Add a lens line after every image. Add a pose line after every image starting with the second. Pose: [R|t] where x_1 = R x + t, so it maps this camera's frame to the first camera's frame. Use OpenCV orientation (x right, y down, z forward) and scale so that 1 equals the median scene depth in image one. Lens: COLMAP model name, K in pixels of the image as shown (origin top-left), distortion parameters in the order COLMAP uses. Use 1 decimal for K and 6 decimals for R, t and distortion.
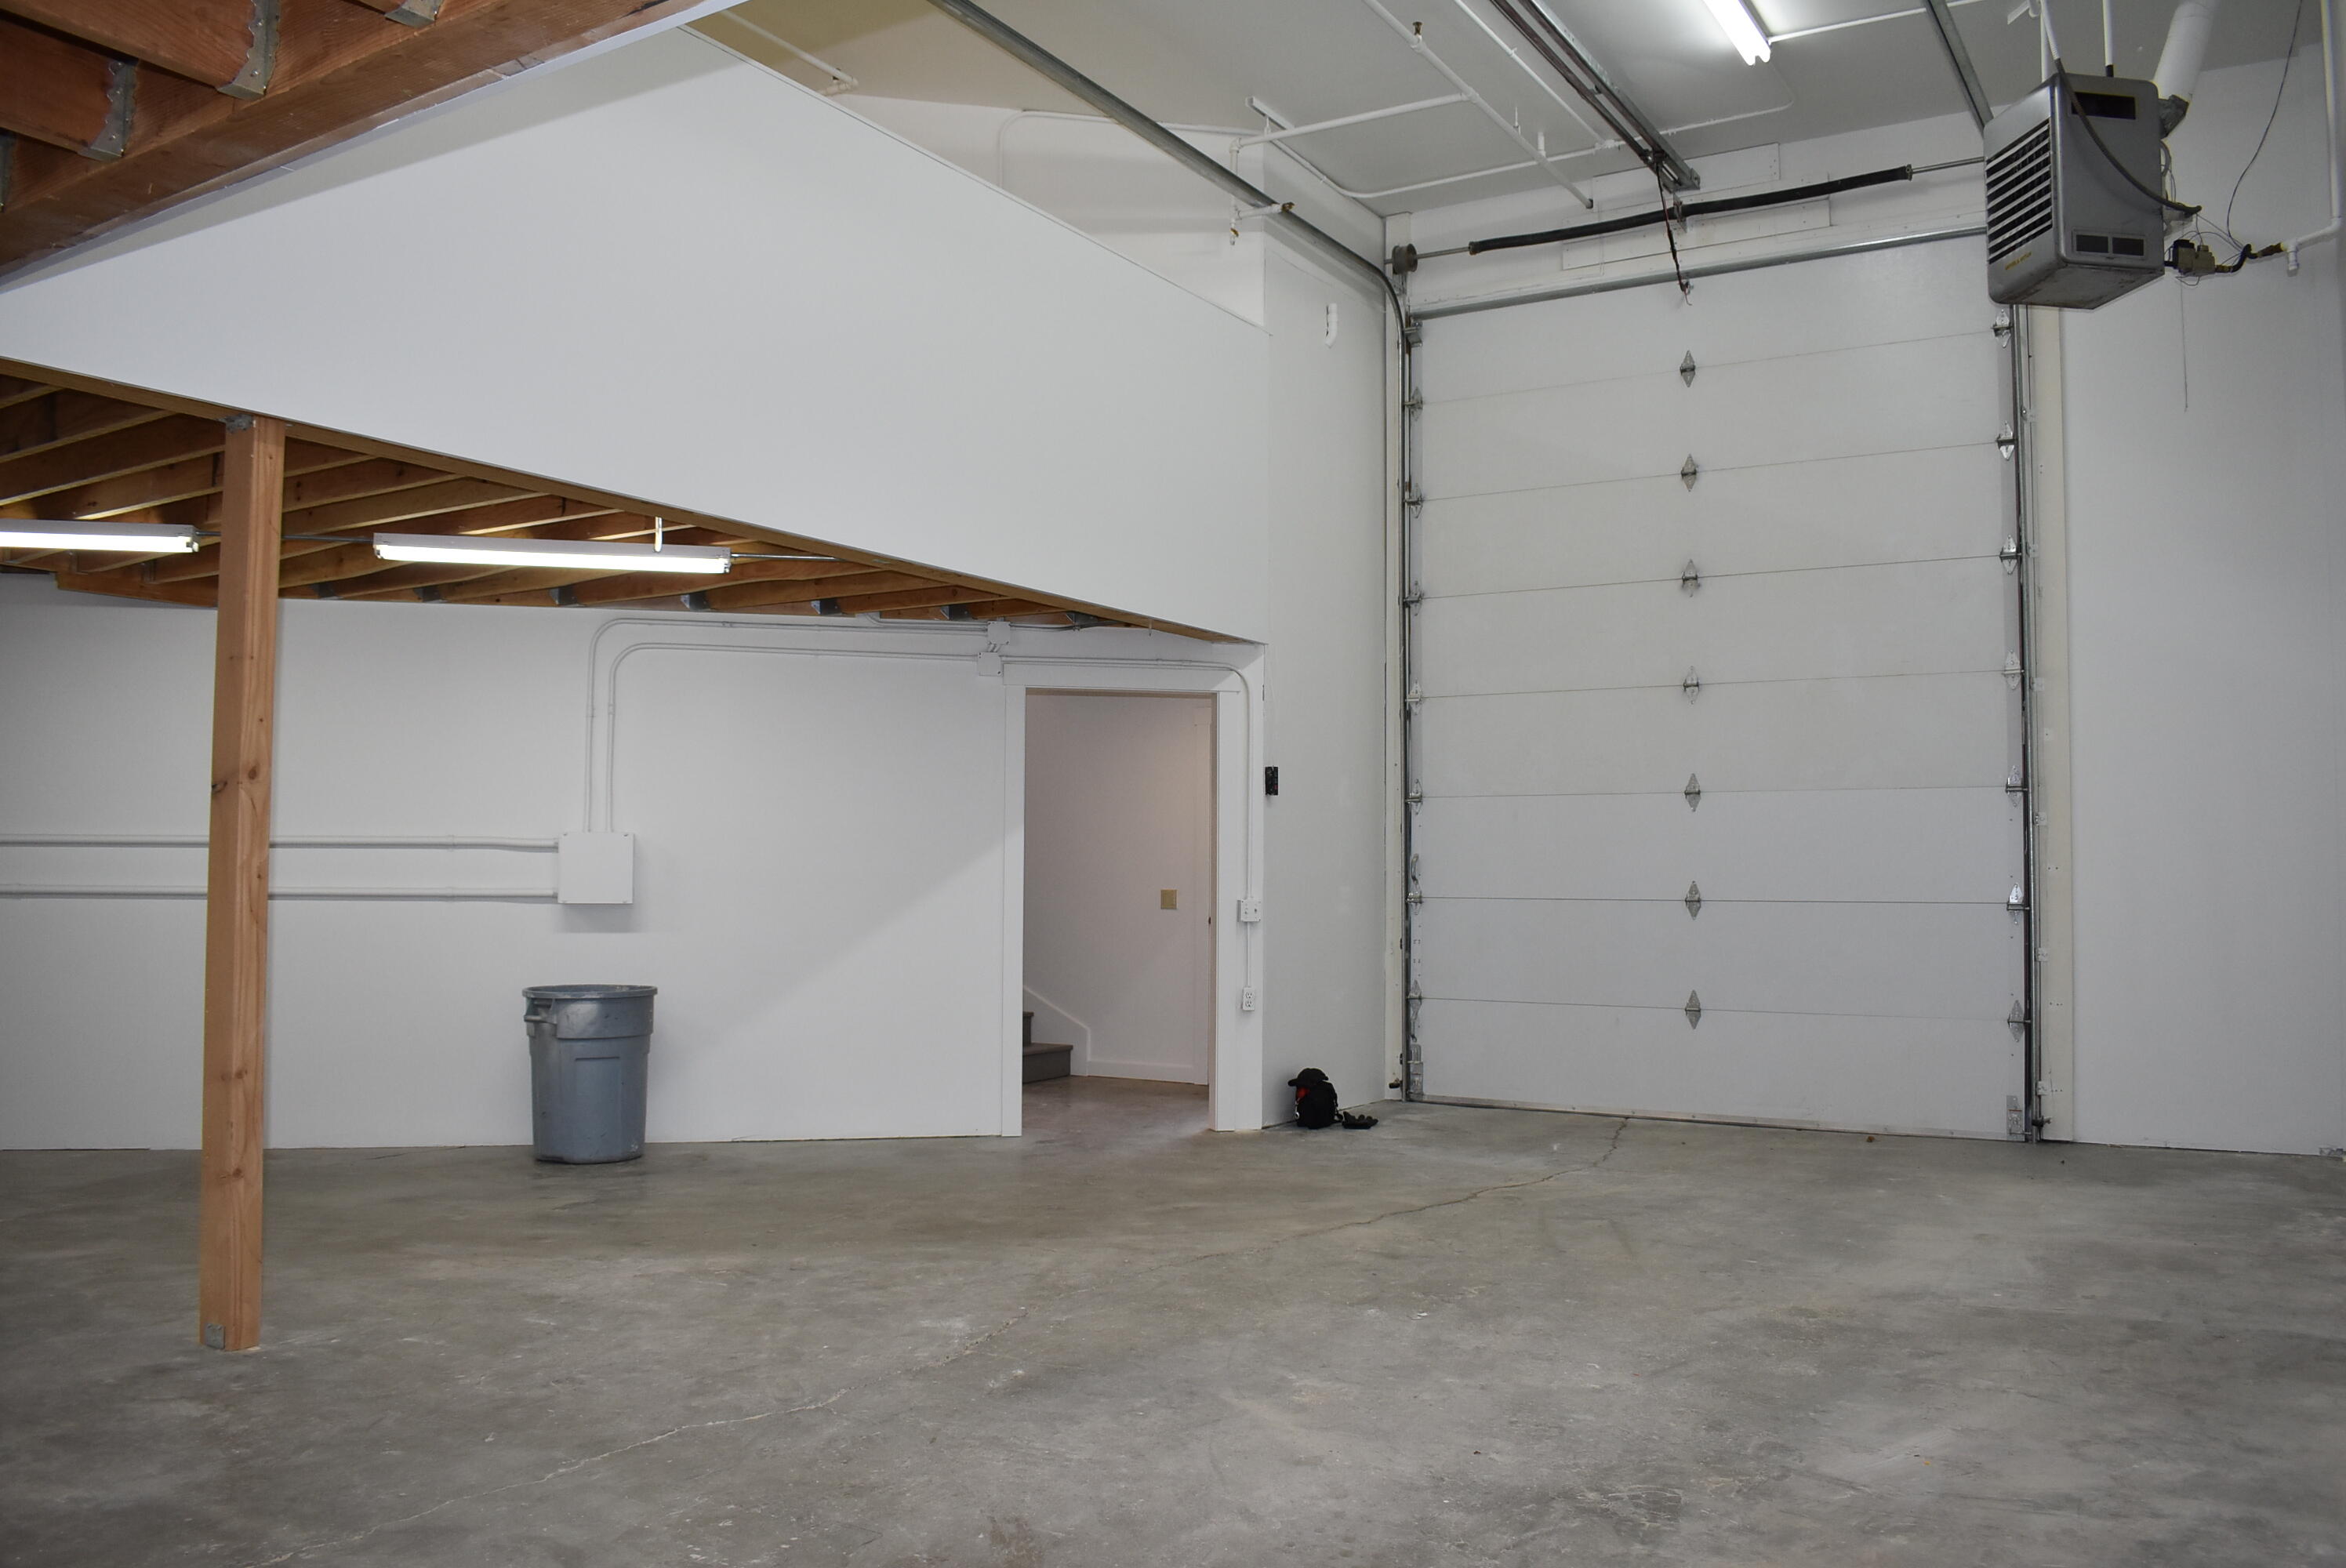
lens RADIAL K [[1835.4, 0, 1180.5], [0, 1835.4, 785.4], [0, 0, 1]] dist [-0.094698, 0.014070]
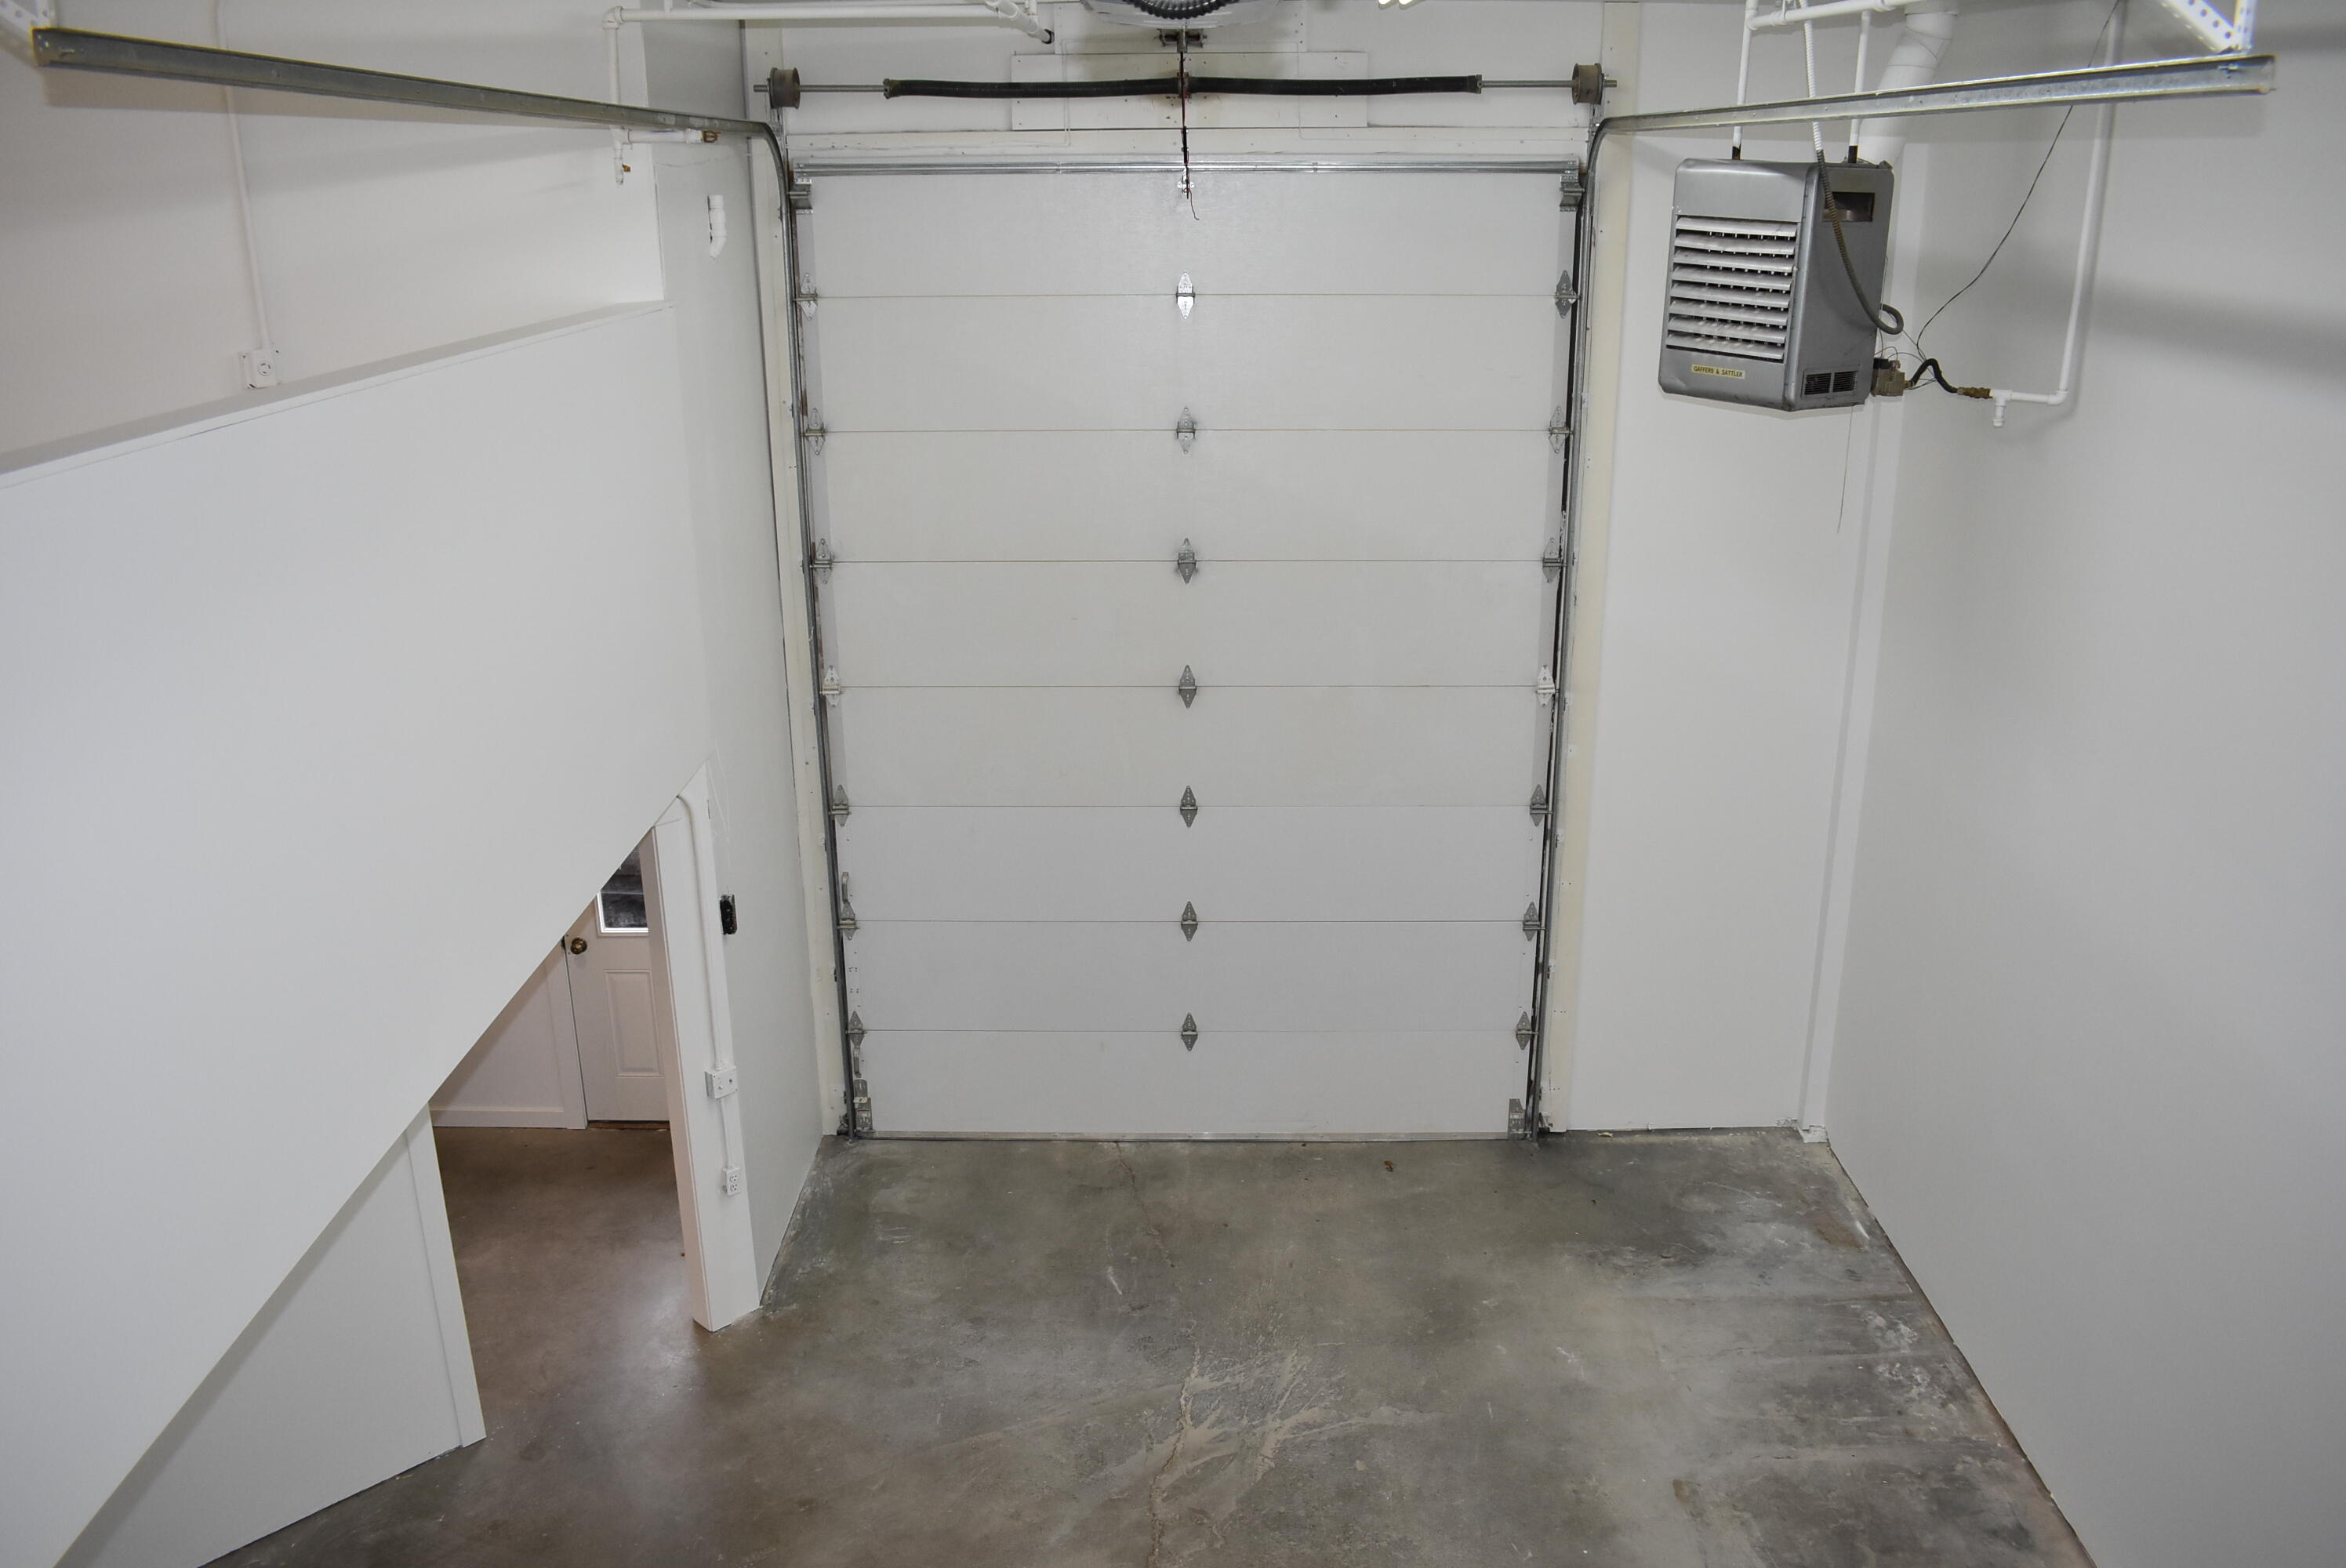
lens RADIAL K [[1835.4, 0, 1180.5], [0, 1835.4, 785.4], [0, 0, 1]] dist [-0.094698, 0.014070]
pose [[0.853638, -0.178060, 0.489487, -0.137540], [-0.016357, 0.930126, 0.366875, -0.303253], [-0.520611, -0.321185, 0.791078, 0.290739]]
